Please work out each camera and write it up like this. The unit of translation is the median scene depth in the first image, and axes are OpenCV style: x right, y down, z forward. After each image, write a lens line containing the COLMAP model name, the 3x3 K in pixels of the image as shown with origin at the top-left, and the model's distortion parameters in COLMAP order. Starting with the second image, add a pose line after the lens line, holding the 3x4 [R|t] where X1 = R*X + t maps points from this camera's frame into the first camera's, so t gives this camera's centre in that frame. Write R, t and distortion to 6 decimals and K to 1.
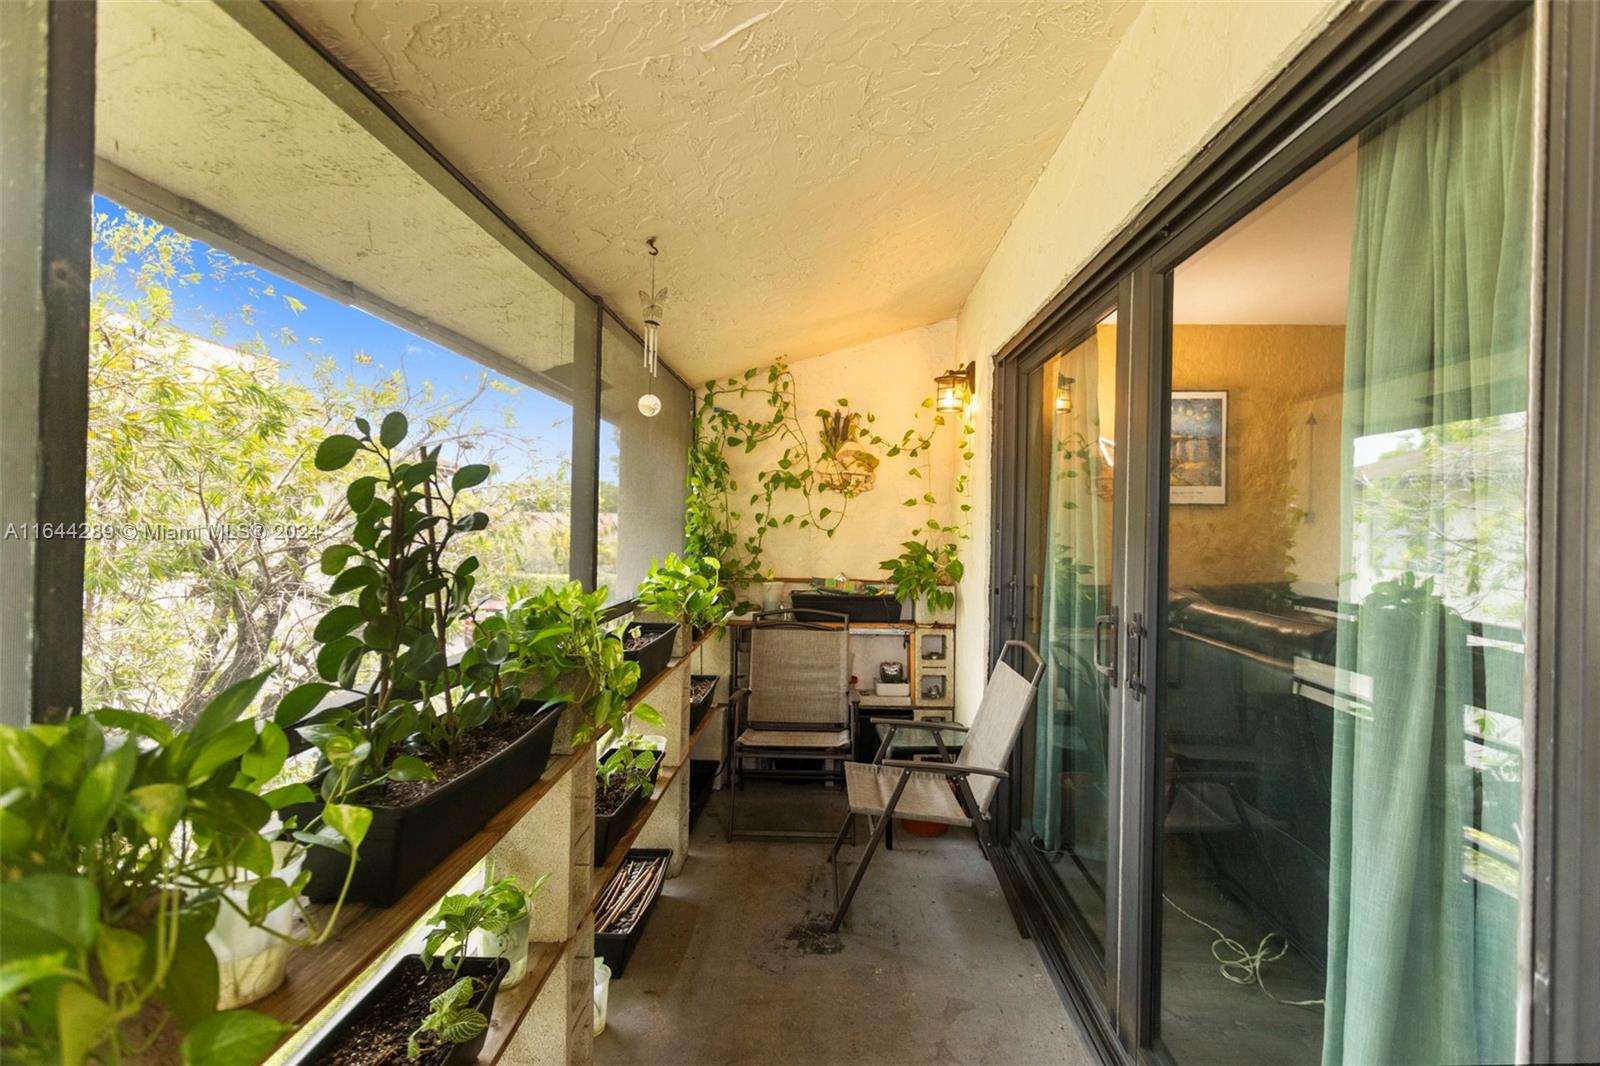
lens RADIAL K [[768.9, 0, 796.8], [0, 768.9, 524.3], [0, 0, 1]] dist [0.002483, 0.001693]
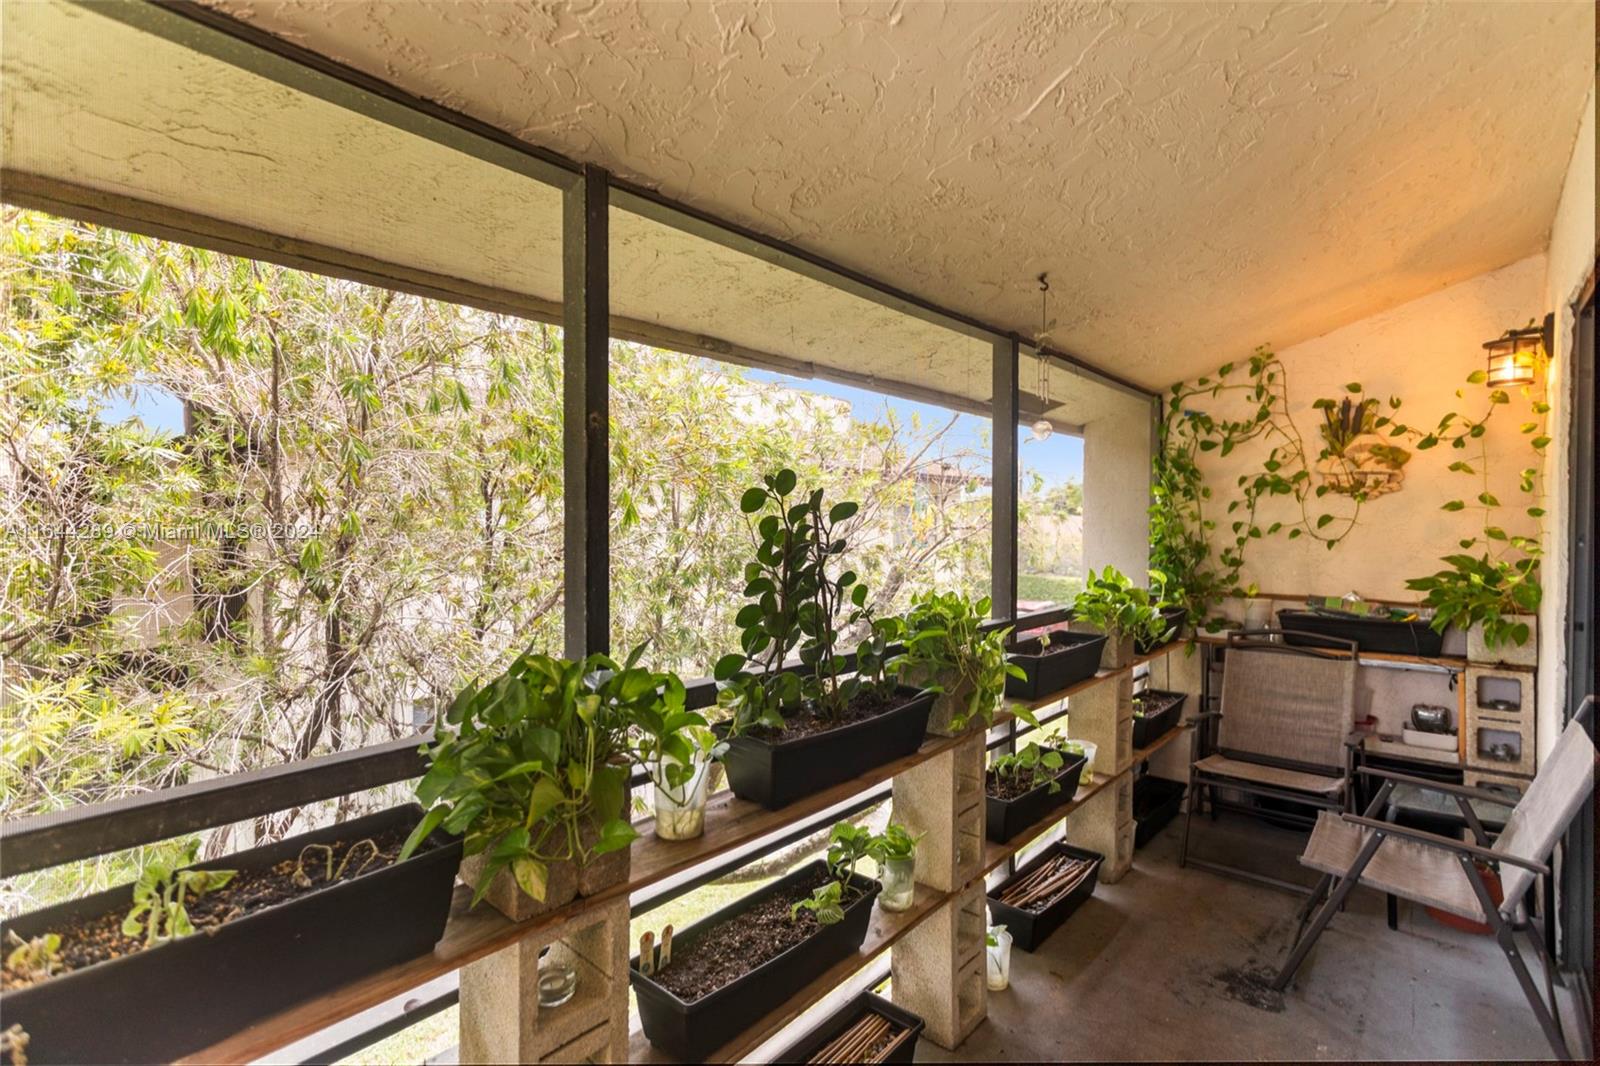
lens RADIAL K [[759.8, 0, 803.7], [0, 759.8, 542.6], [0, 0, 1]] dist [0.001588, 0.000592]
pose [[0.775523, 0.002633, -0.631314, 0.122767], [0.010606, 0.999796, 0.017199, -0.011142], [0.631230, -0.020034, 0.775337, -0.021717]]
